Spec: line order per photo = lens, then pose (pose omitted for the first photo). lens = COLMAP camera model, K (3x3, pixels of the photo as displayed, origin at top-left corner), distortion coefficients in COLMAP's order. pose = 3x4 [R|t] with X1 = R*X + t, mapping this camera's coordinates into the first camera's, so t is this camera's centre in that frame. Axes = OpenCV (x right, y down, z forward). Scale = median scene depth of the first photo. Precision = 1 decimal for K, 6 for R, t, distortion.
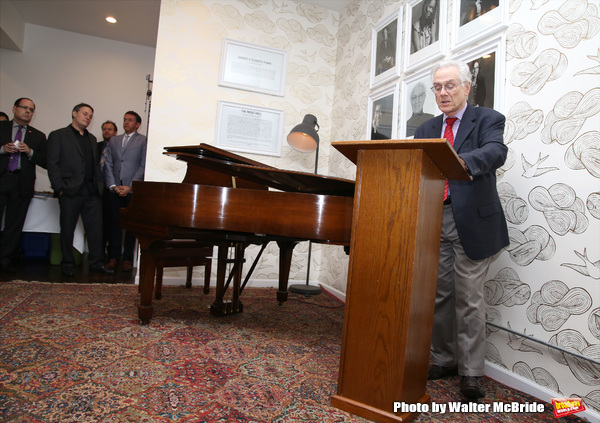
lens RADIAL K [[434.3, 0, 312.4], [0, 434.3, 211.8], [0, 0, 1]] dist [-0.104752, 0.055432]
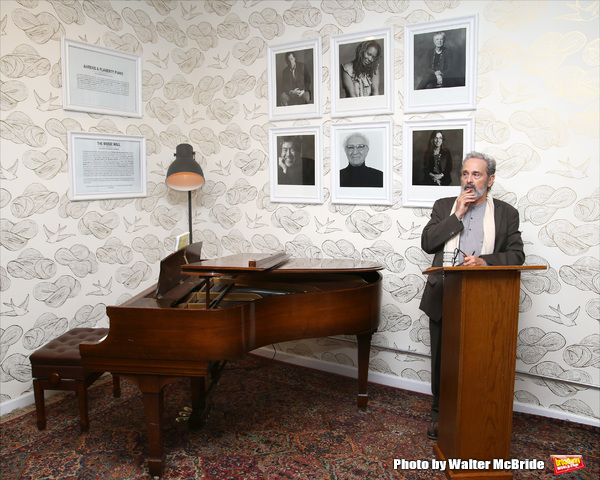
lens RADIAL K [[519.3, 0, 305.3], [0, 519.3, 245.6], [0, 0, 1]] dist [-0.101839, 0.067089]
pose [[0.797398, -0.164209, 0.580683, -0.722845], [0.064284, 0.979904, 0.188827, -0.357115], [-0.600020, -0.113242, 0.791929, 0.145135]]
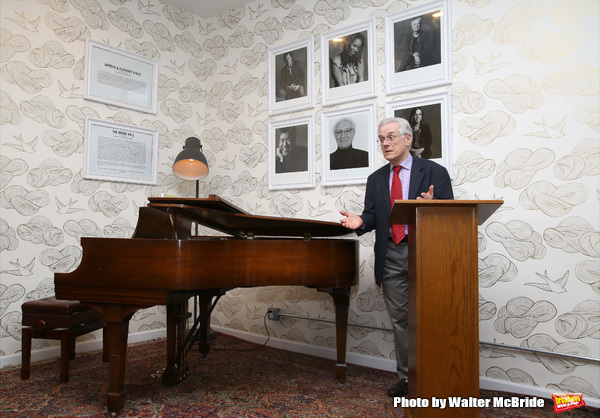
lens RADIAL K [[508.4, 0, 285.7], [0, 508.4, 211.2], [0, 0, 1]] dist [-0.058834, 0.083767]
pose [[0.872620, -0.053140, 0.485501, -0.613448], [0.059548, 0.998223, 0.002232, -0.112833], [-0.484757, 0.026963, 0.874233, 0.006947]]
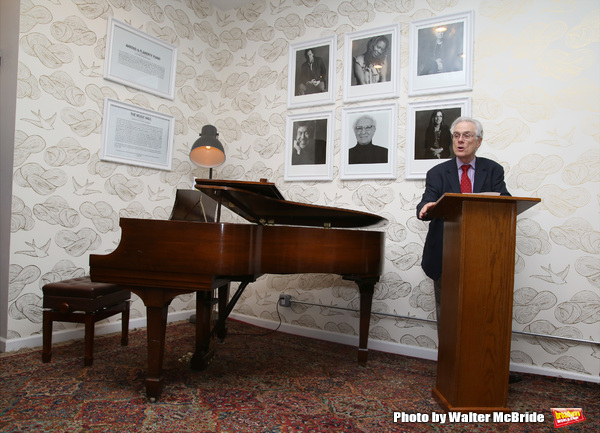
lens RADIAL K [[462.6, 0, 325.6], [0, 462.6, 230.1], [0, 0, 1]] dist [-0.123110, 0.068222]
pose [[0.788343, -0.046866, 0.613448, -0.706162], [0.015372, 0.998284, 0.056512, -0.101320], [-0.615044, -0.035121, 0.787710, 0.179365]]
